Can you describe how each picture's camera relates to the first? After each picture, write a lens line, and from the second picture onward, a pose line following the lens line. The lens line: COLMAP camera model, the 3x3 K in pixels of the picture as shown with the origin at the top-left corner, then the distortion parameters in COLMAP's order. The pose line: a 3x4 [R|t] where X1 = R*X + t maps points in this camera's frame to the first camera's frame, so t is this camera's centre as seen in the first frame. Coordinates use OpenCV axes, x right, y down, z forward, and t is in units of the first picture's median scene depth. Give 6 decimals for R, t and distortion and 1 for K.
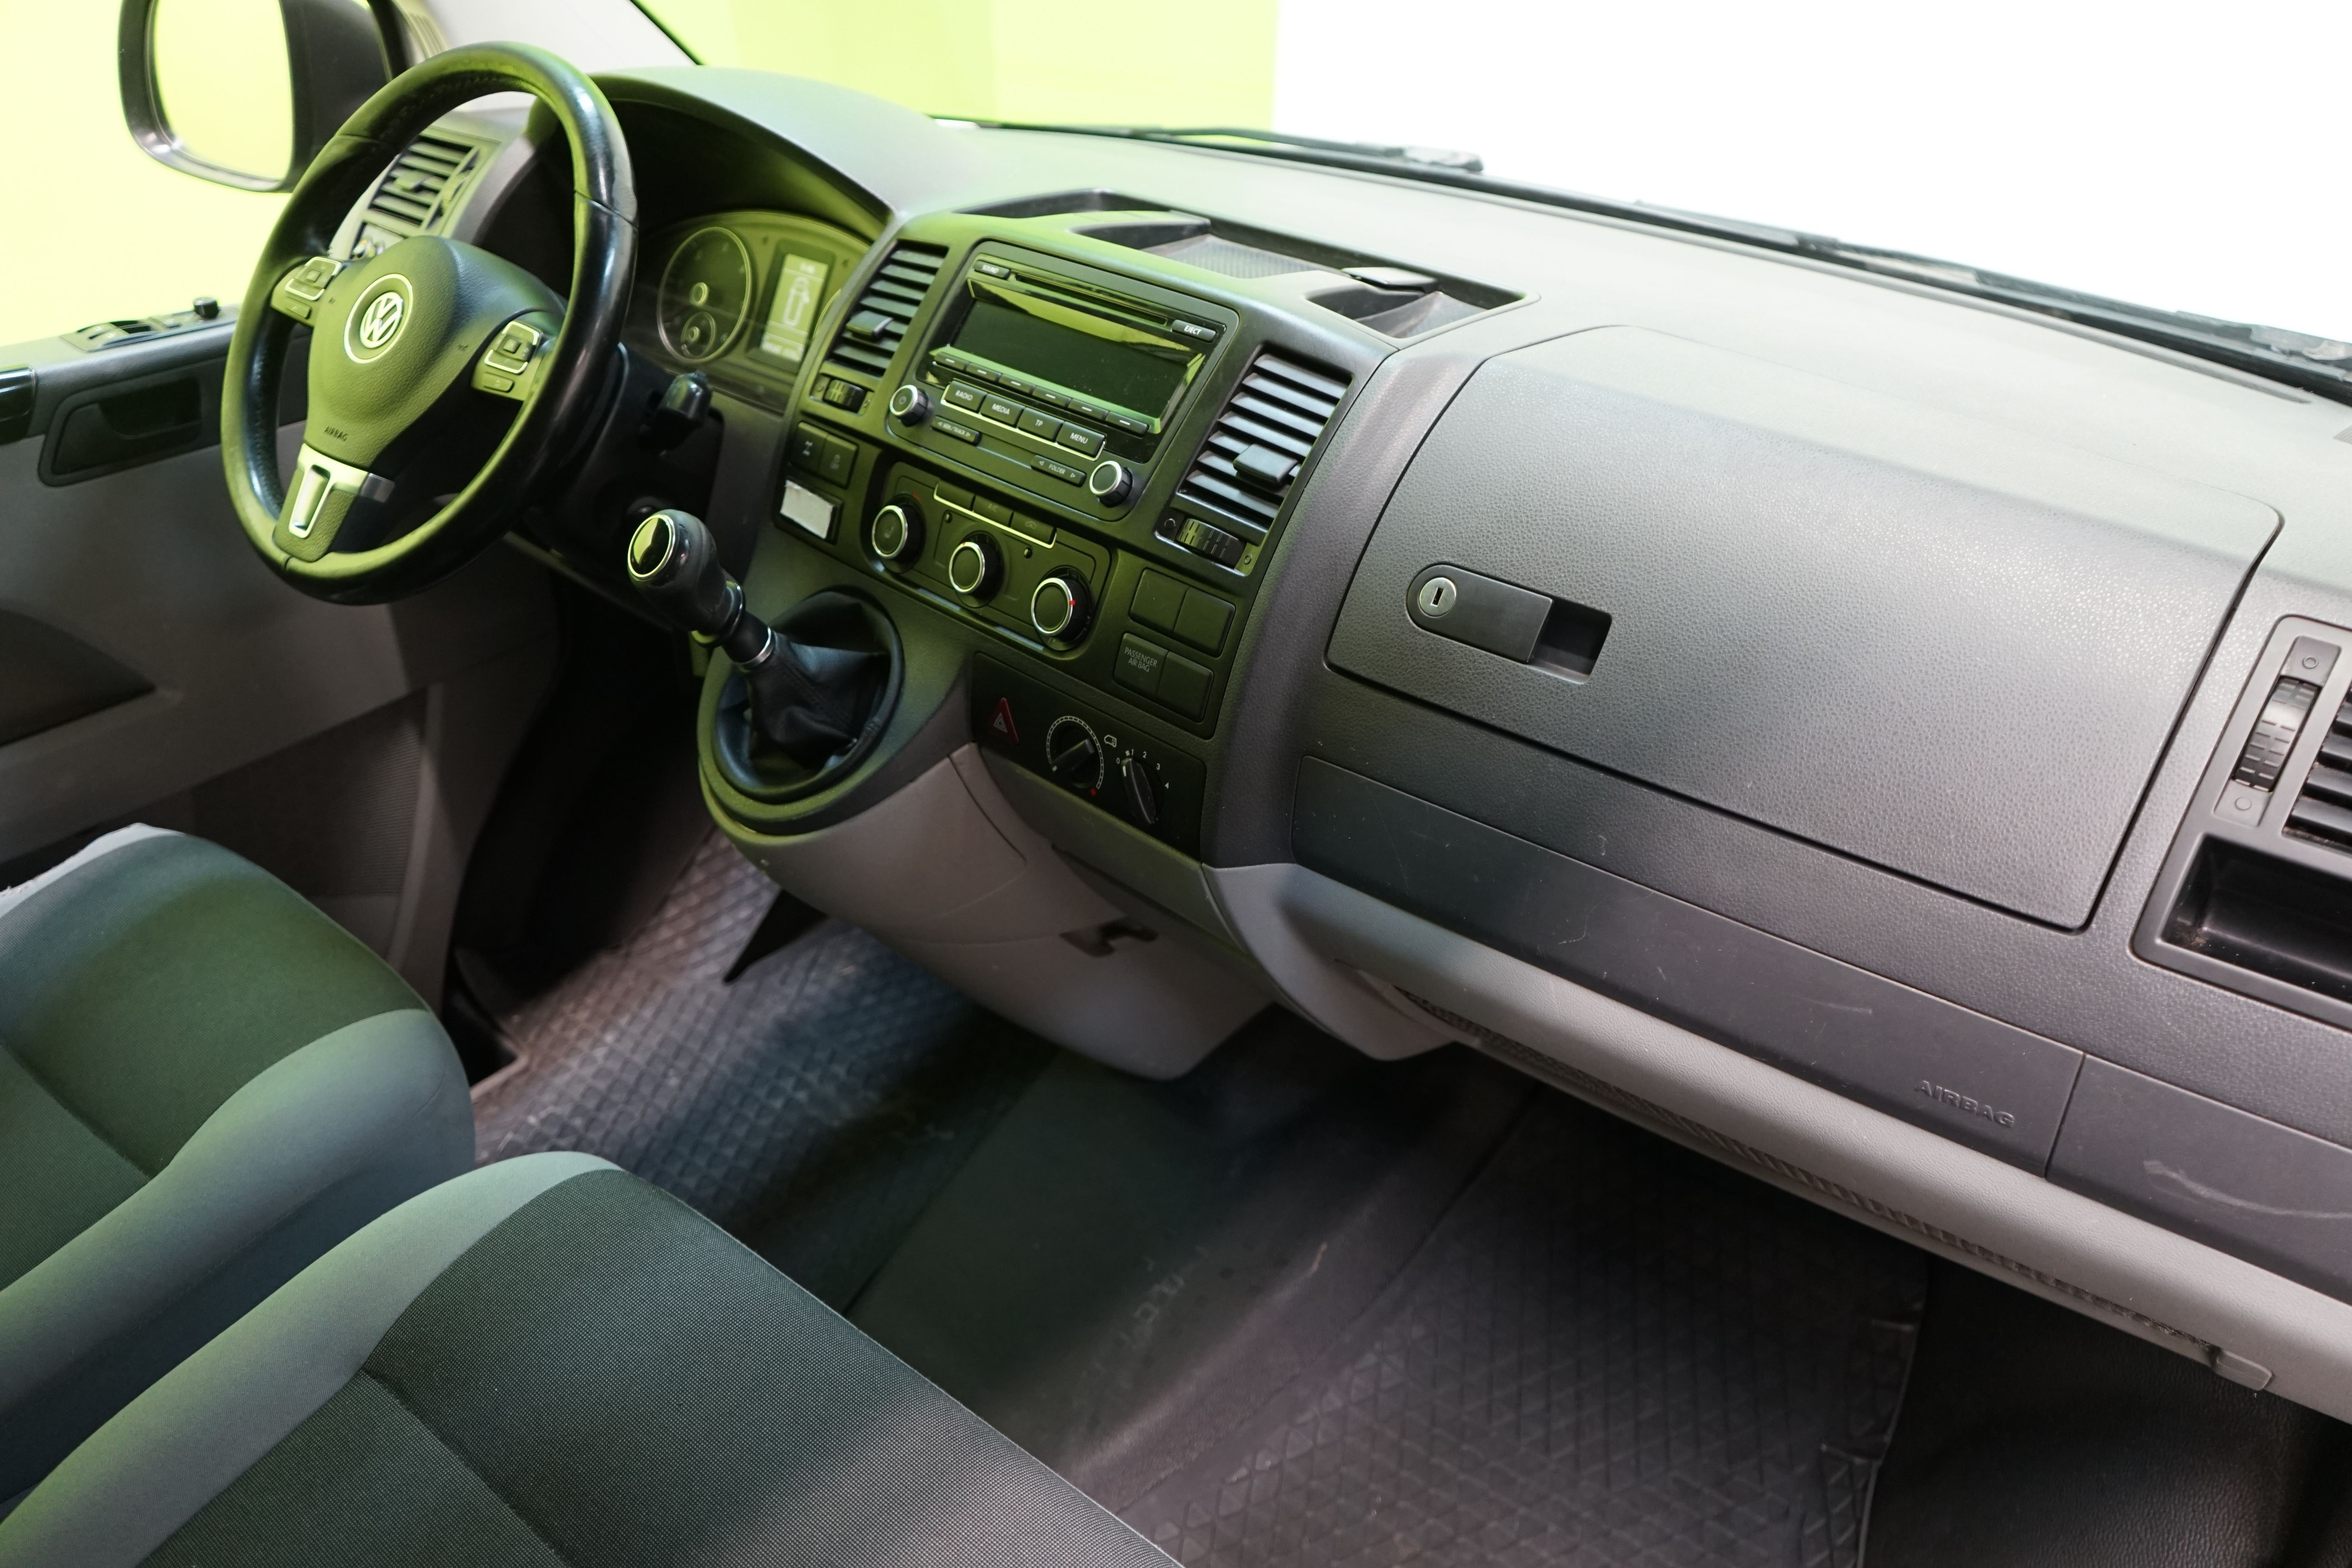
lens RADIAL K [[1911.6, 0, 1176.0], [0, 1911.6, 784.0], [0, 0, 1]] dist [0.016935, -0.001772]
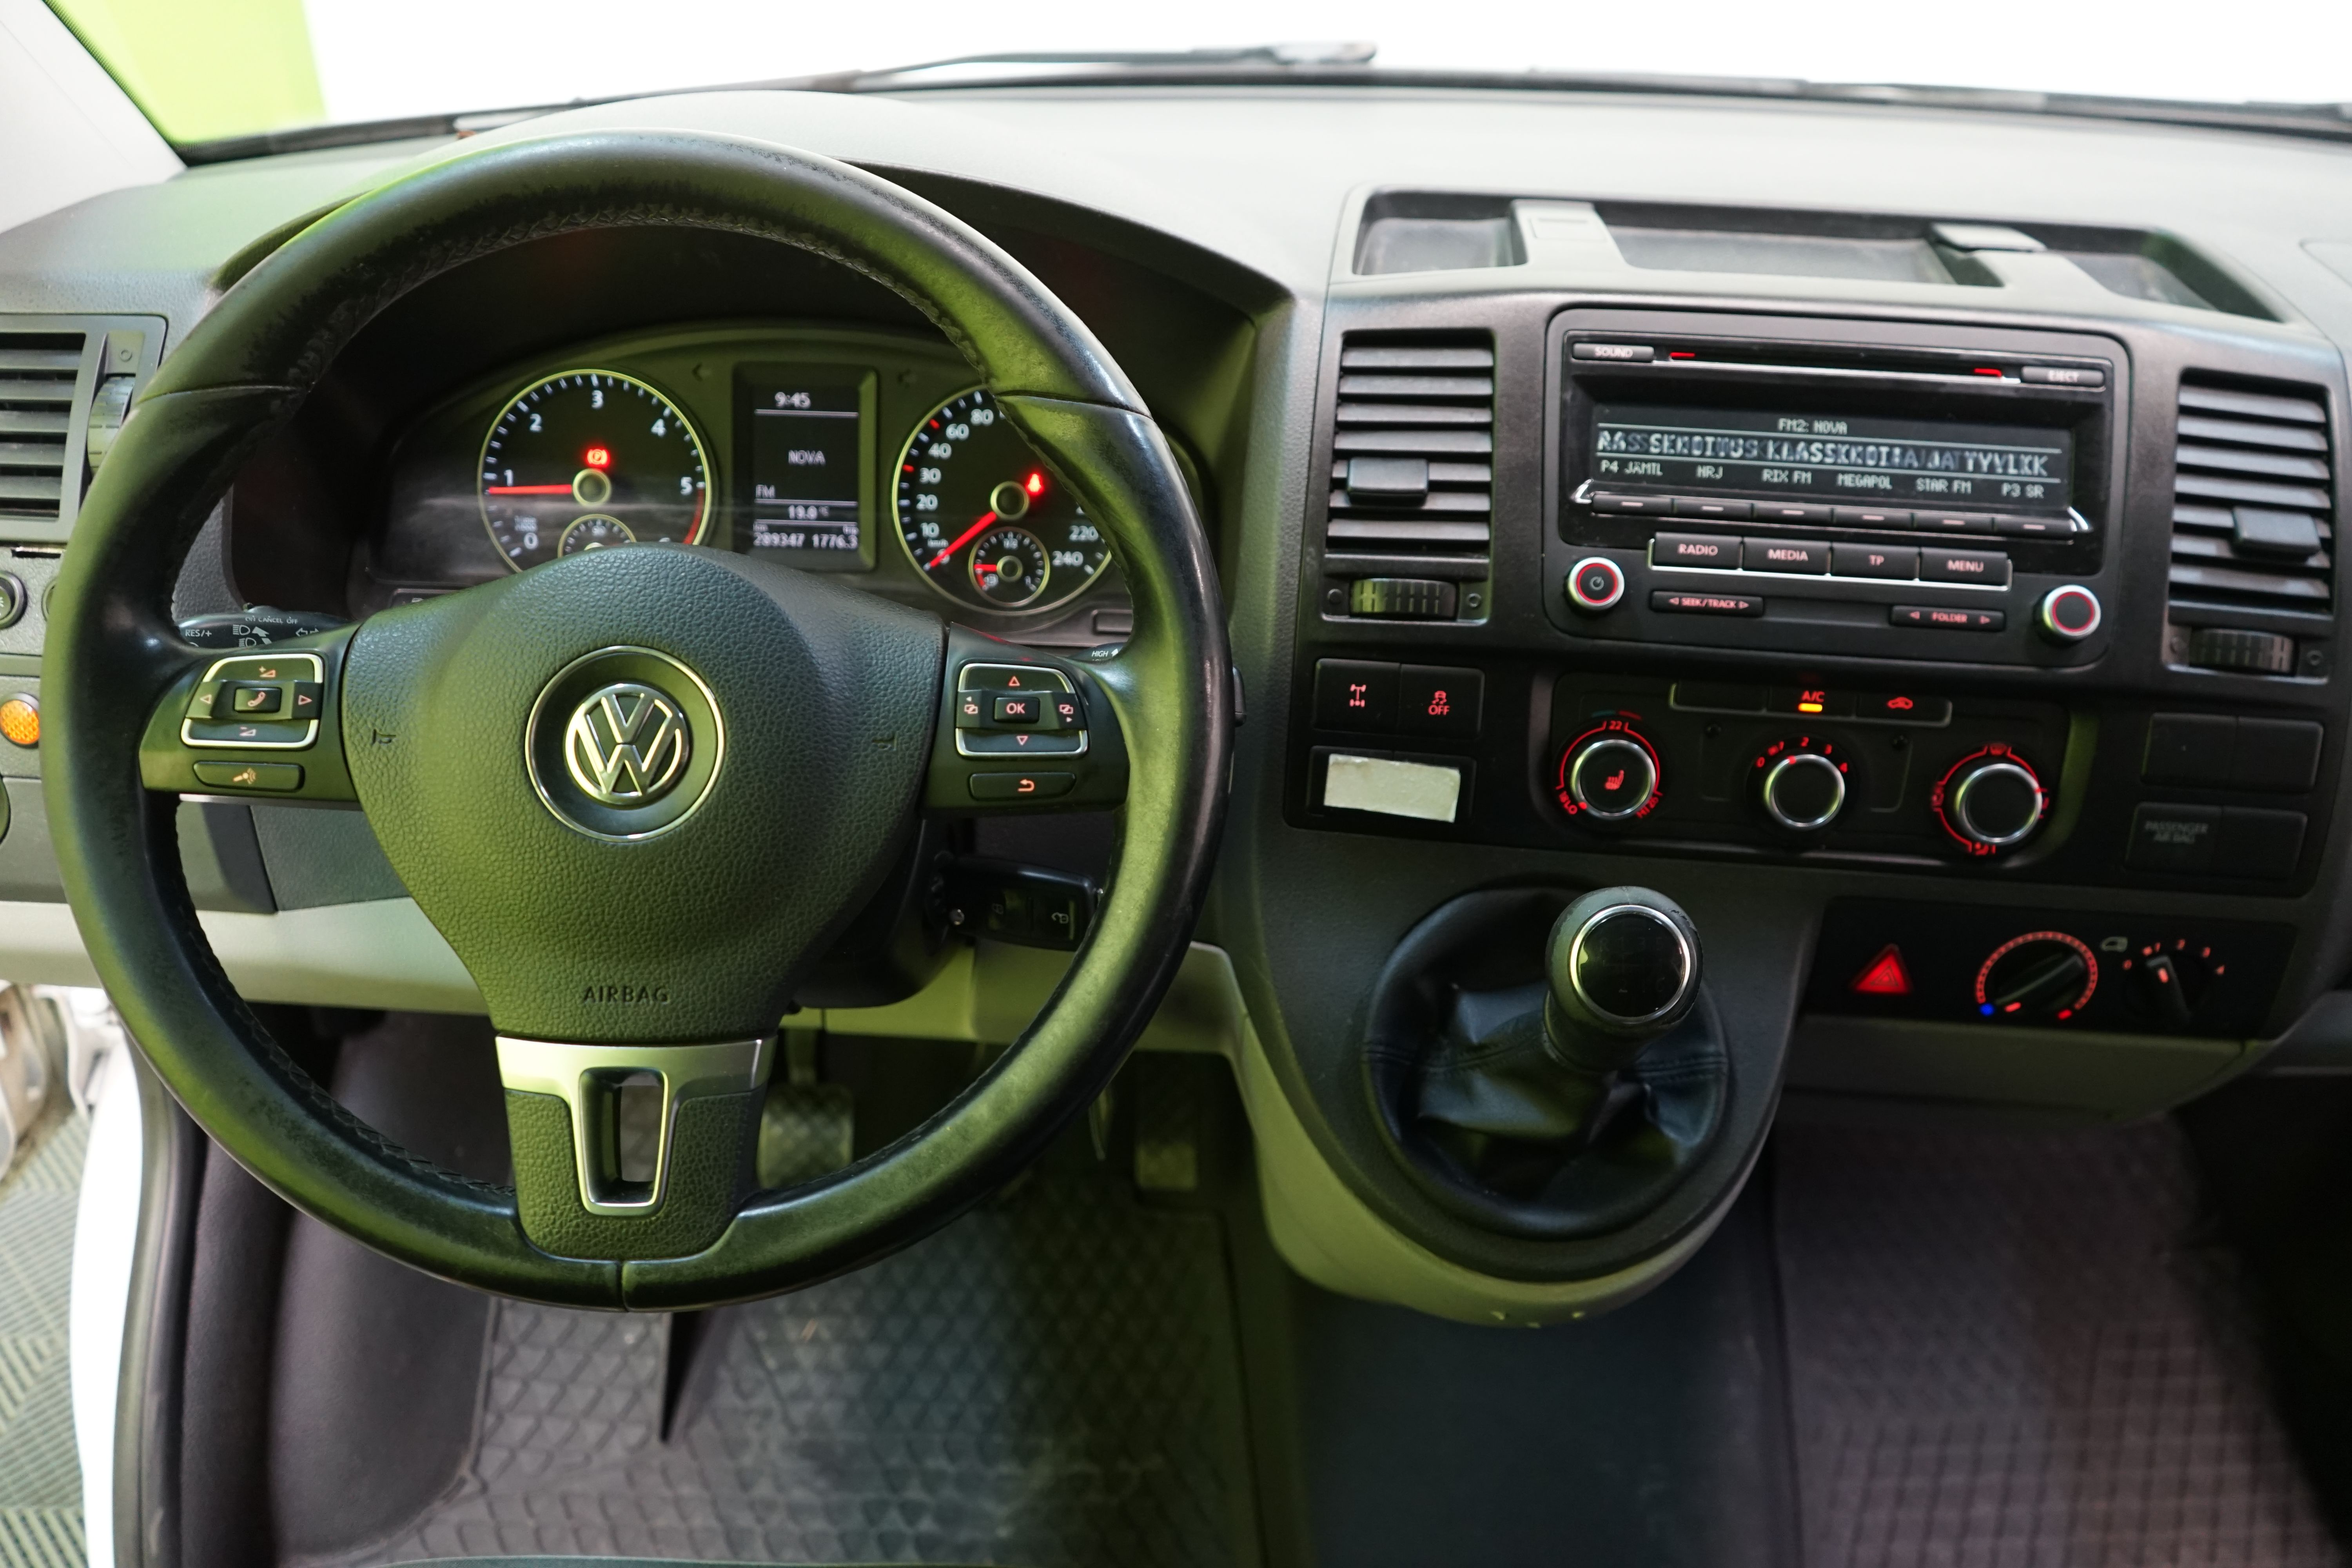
lens RADIAL K [[1911.6, 0, 1176.0], [0, 1911.6, 784.0], [0, 0, 1]] dist [0.016935, -0.001772]
pose [[0.746996, -0.367968, 0.553711, -0.607207], [0.308338, 0.929624, 0.201809, -0.299435], [-0.589003, 0.019979, 0.807884, 0.537469]]
